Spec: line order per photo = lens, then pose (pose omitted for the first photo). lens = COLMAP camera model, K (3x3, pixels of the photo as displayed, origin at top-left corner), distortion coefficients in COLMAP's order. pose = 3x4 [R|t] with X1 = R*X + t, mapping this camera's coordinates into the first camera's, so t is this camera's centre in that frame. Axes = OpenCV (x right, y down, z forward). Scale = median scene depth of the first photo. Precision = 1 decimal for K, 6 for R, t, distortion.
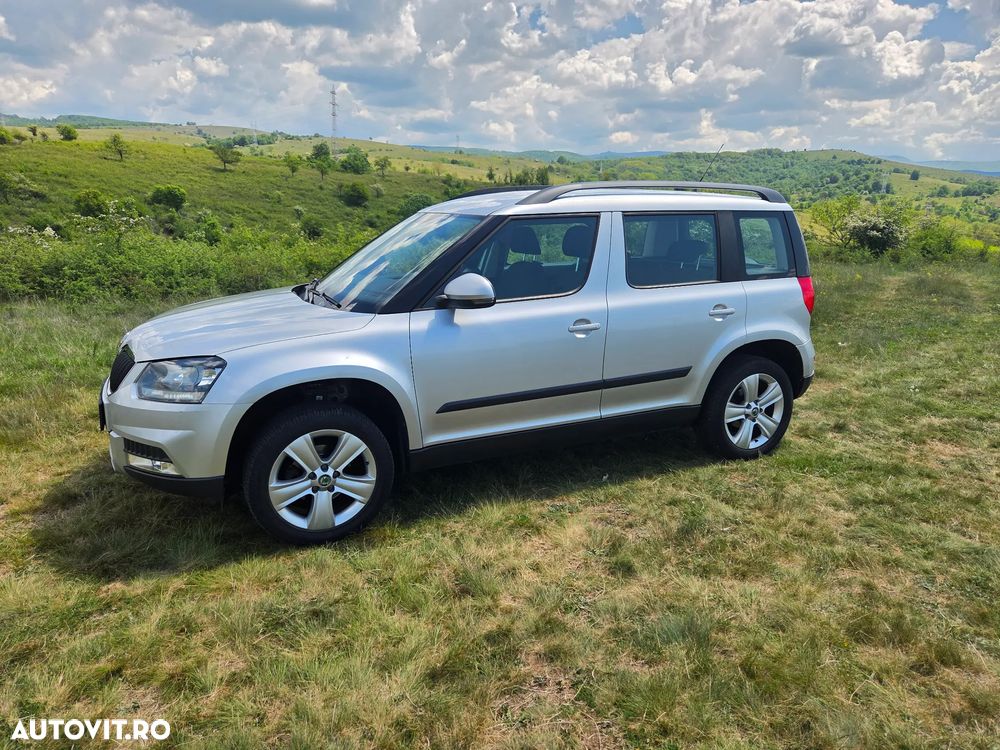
lens RADIAL K [[674.7, 0, 500.9], [0, 674.7, 376.7], [0, 0, 1]] dist [0.066760, -0.053790]
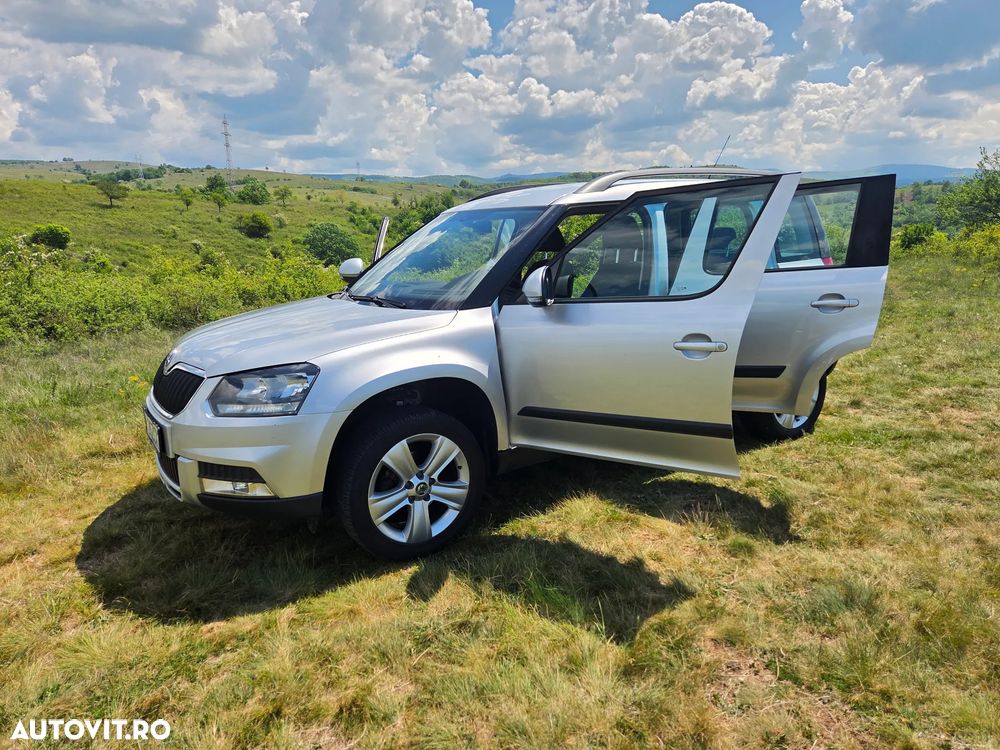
lens RADIAL K [[674.7, 0, 501.5], [0, 674.7, 378.8], [0, 0, 1]] dist [0.066760, -0.053790]
pose [[0.989773, -0.073241, 0.122410, -0.211068], [0.076774, 0.996750, -0.024399, 0.027119], [-0.120225, 0.033547, 0.992180, 0.045884]]
